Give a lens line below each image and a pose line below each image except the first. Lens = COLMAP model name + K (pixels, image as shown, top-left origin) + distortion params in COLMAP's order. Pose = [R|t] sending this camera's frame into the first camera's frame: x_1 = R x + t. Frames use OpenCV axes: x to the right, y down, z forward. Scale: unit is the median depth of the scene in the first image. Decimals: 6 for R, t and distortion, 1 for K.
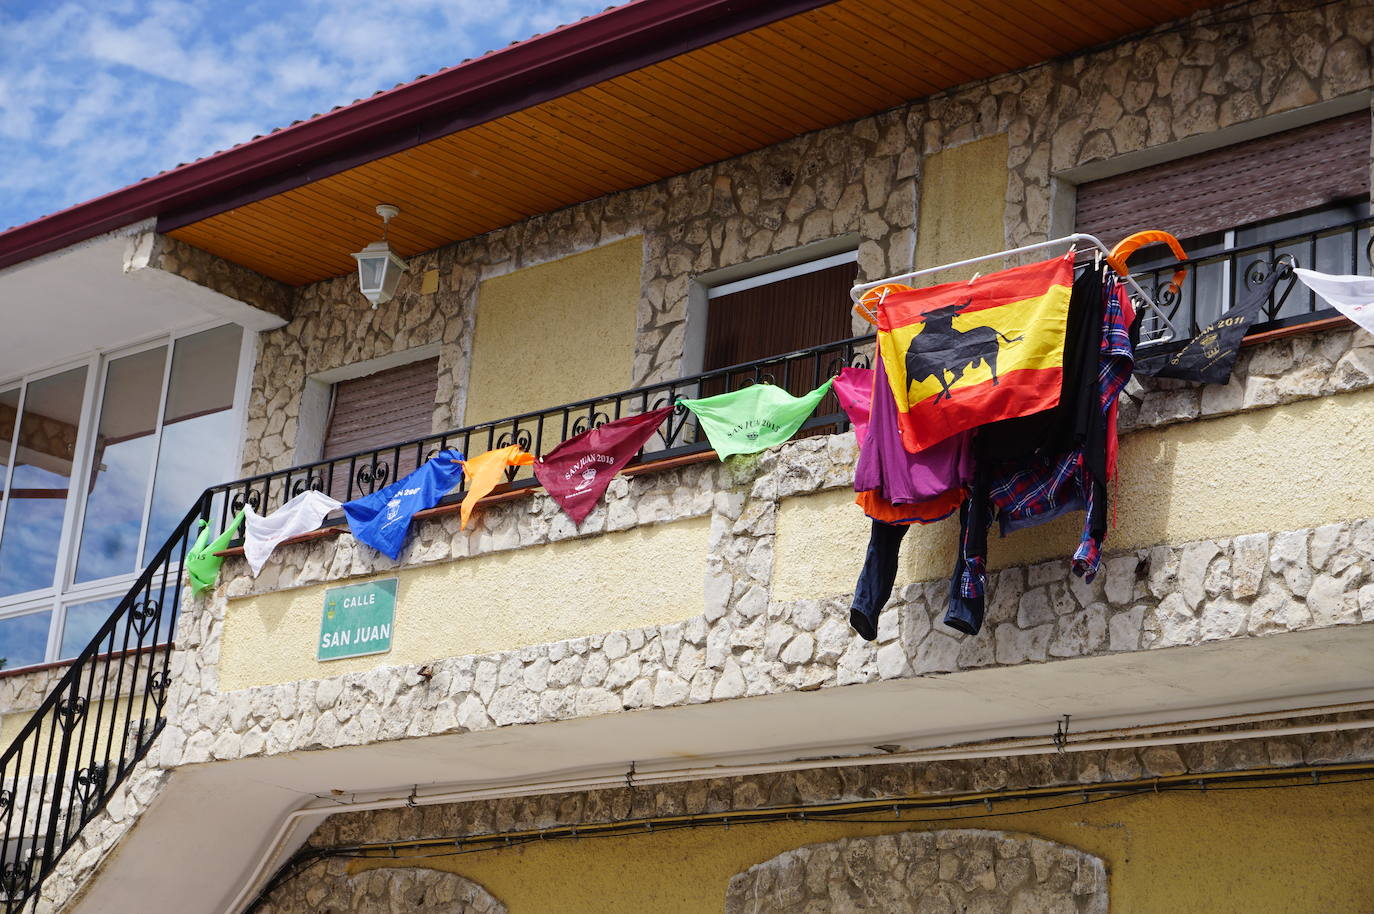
lens RADIAL K [[2877.8, 0, 687.0], [0, 2877.8, 457.0], [0, 0, 1]] dist [0.000165, -0.177347]
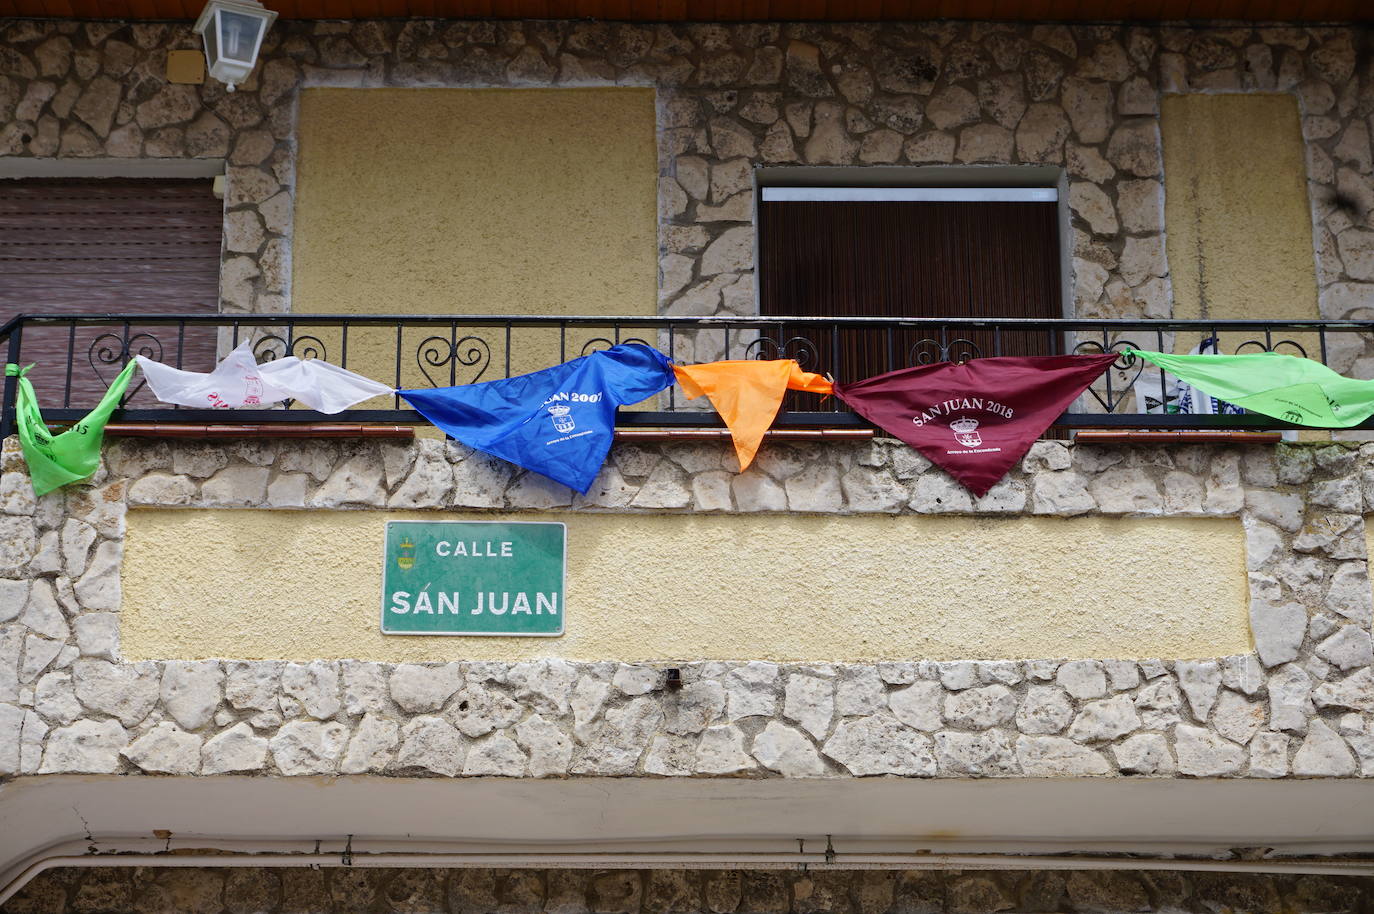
lens RADIAL K [[2877.8, 0, 687.0], [0, 2877.8, 457.0], [0, 0, 1]] dist [0.000165, -0.177347]
pose [[0.698893, 0.163025, 0.696399, -0.545979], [-0.148259, 0.985549, -0.081924, 0.077816], [-0.699691, -0.045991, 0.712964, 0.531646]]
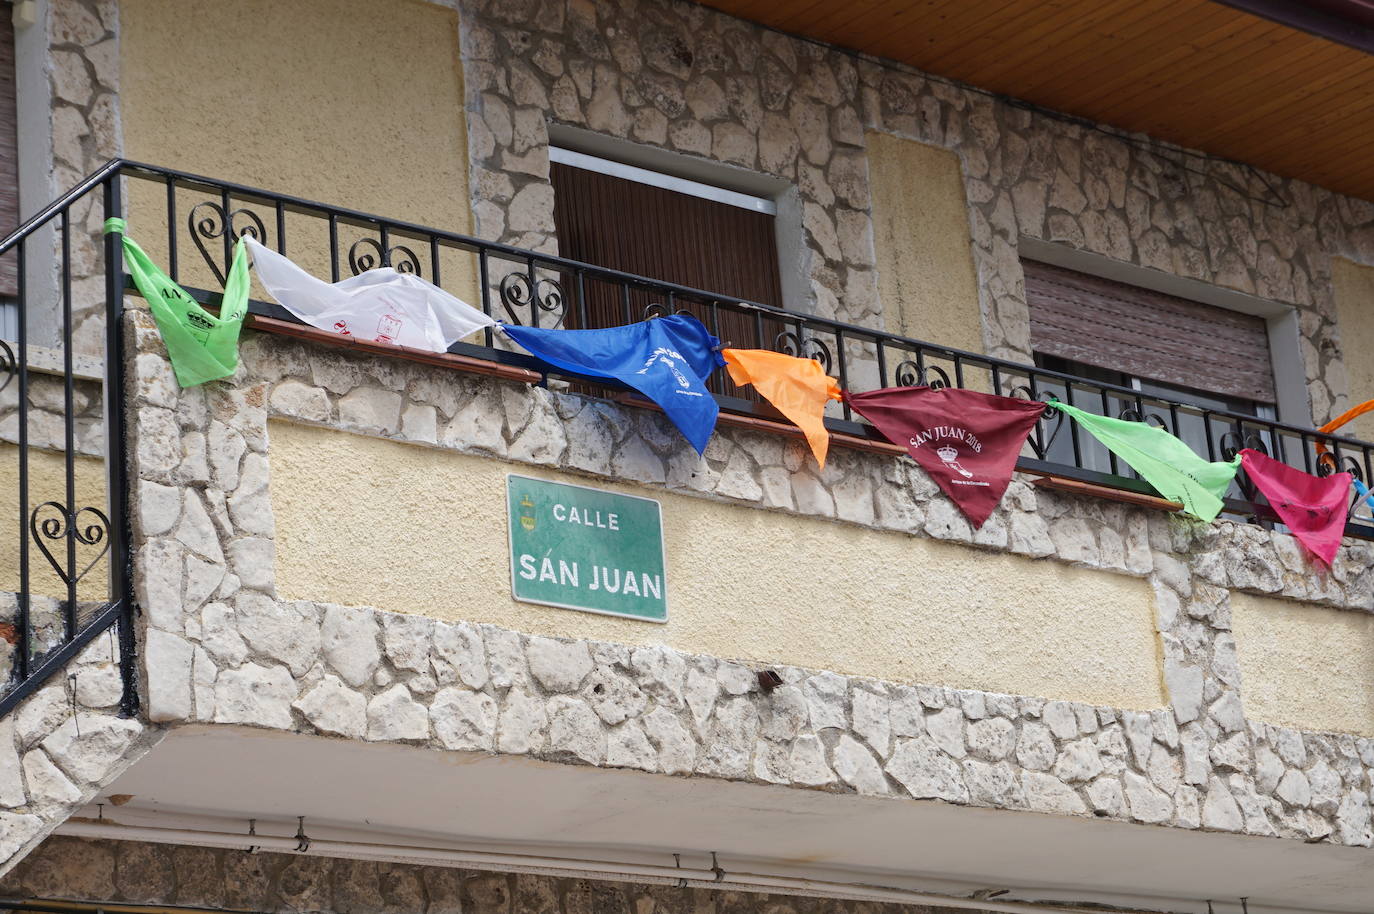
lens RADIAL K [[3392.9, 0, 687.0], [0, 3392.9, 457.0], [0, 0, 1]] dist [-0.025829, 0.153844]
pose [[0.076869, 0.218668, 0.972767, -0.806231], [-0.202120, 0.958813, -0.199560, 0.176558], [-0.976339, -0.181276, 0.117900, 0.932776]]
